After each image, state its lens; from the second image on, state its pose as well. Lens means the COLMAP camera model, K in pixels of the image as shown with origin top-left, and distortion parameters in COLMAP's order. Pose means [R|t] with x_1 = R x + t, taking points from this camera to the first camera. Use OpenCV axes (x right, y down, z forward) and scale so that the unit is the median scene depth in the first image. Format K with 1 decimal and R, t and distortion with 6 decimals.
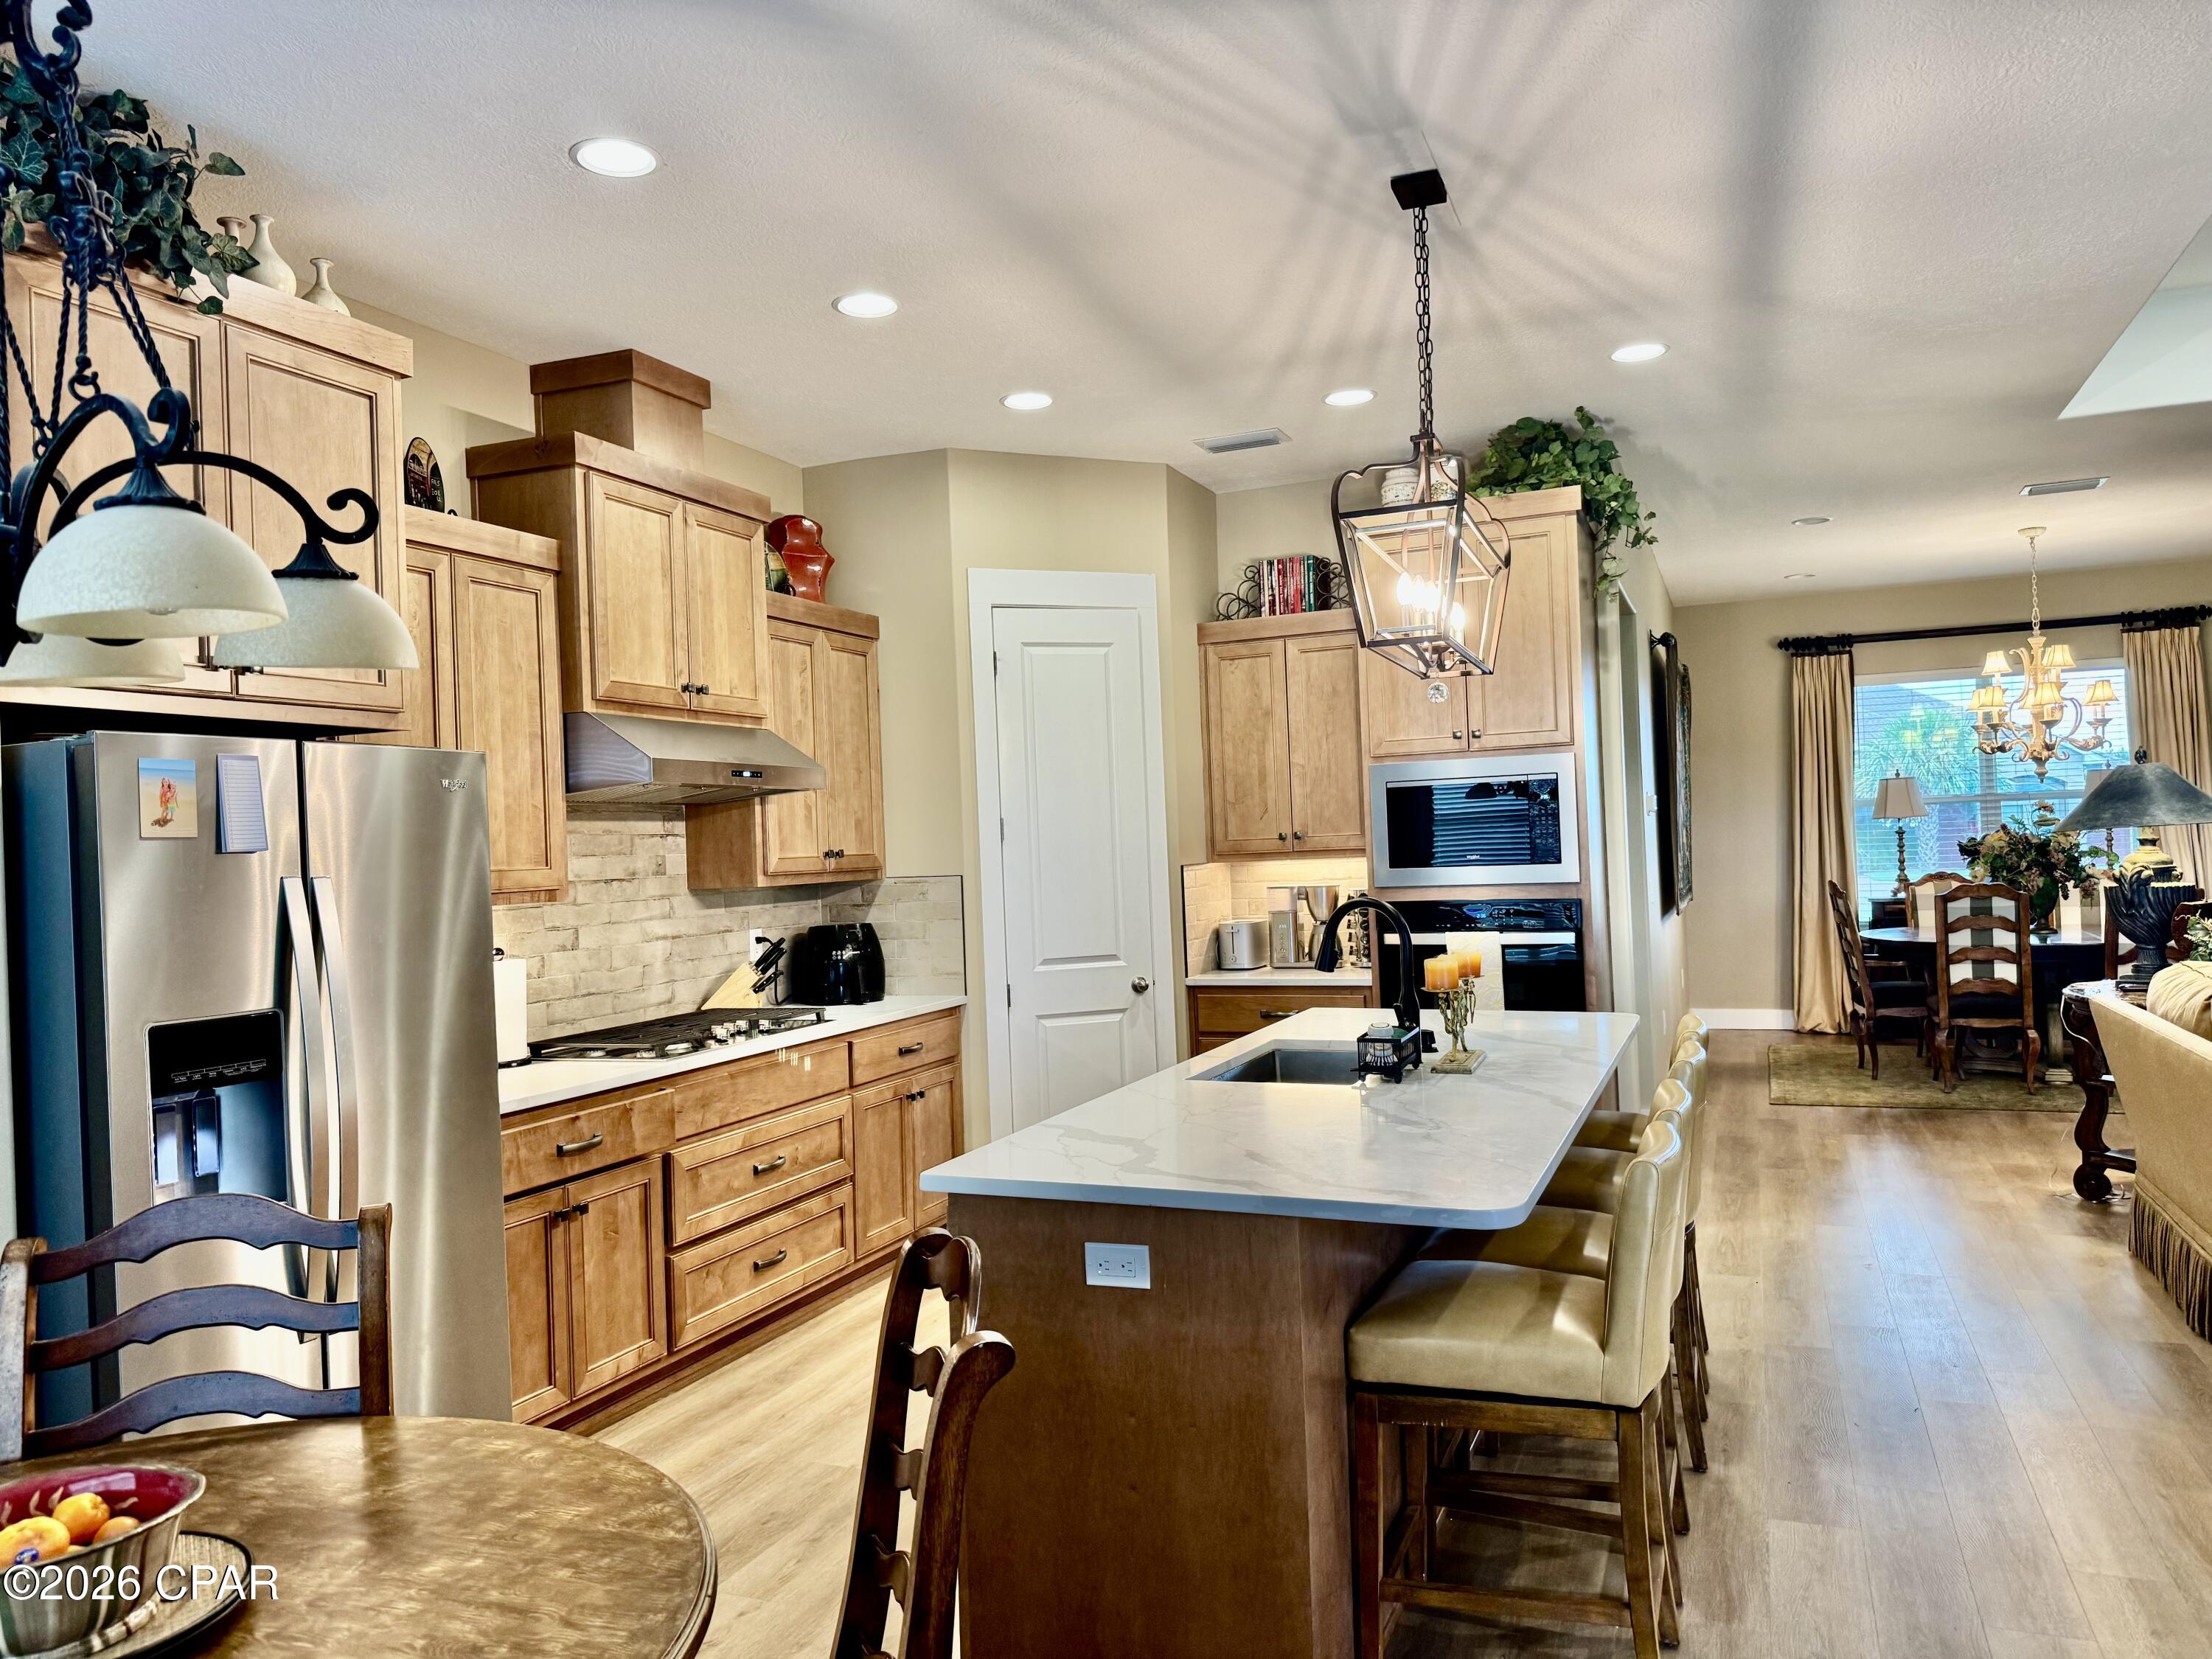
lens RADIAL K [[1573.7, 0, 1158.3], [0, 1573.7, 805.4], [0, 0, 1]] dist [0.075831, -0.080500]
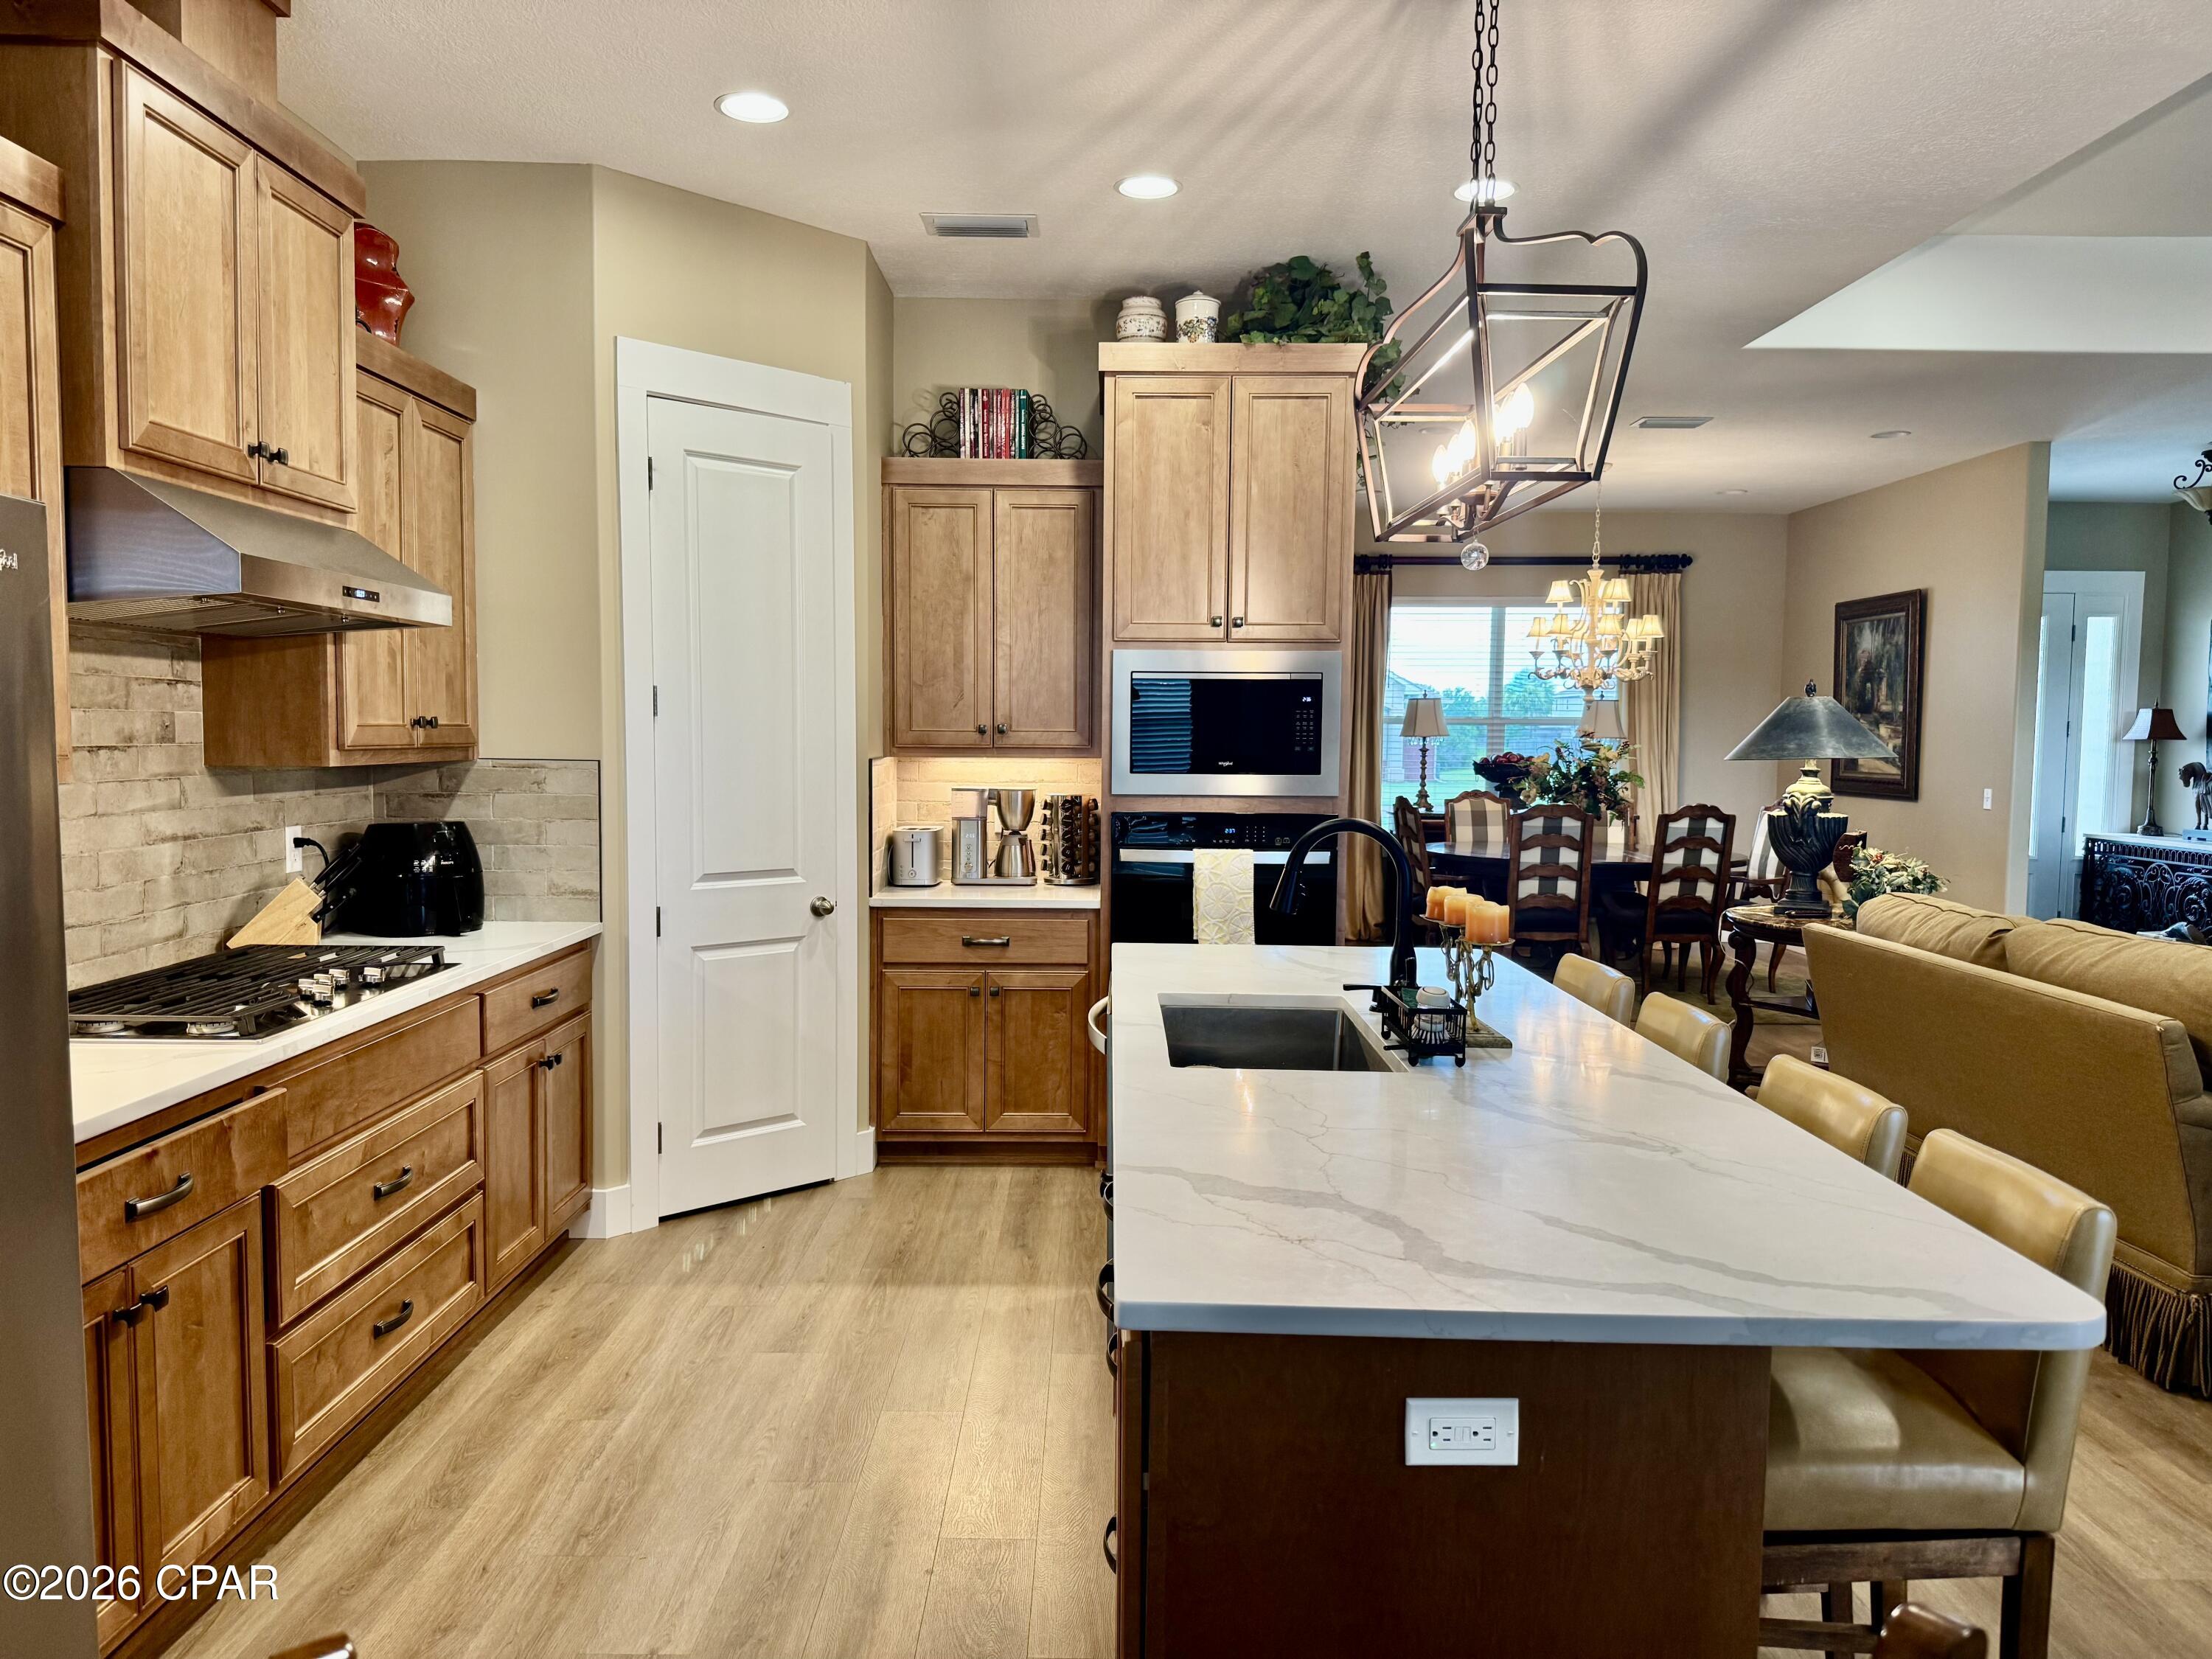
lens RADIAL K [[1573.7, 0, 1159.8], [0, 1573.7, 826.2], [0, 0, 1]] dist [0.075831, -0.080500]
pose [[0.925621, 0.025422, 0.377597, -0.163994], [-0.055991, 0.995960, 0.070198, 0.008244], [-0.374287, -0.086119, 0.923305, 0.212296]]
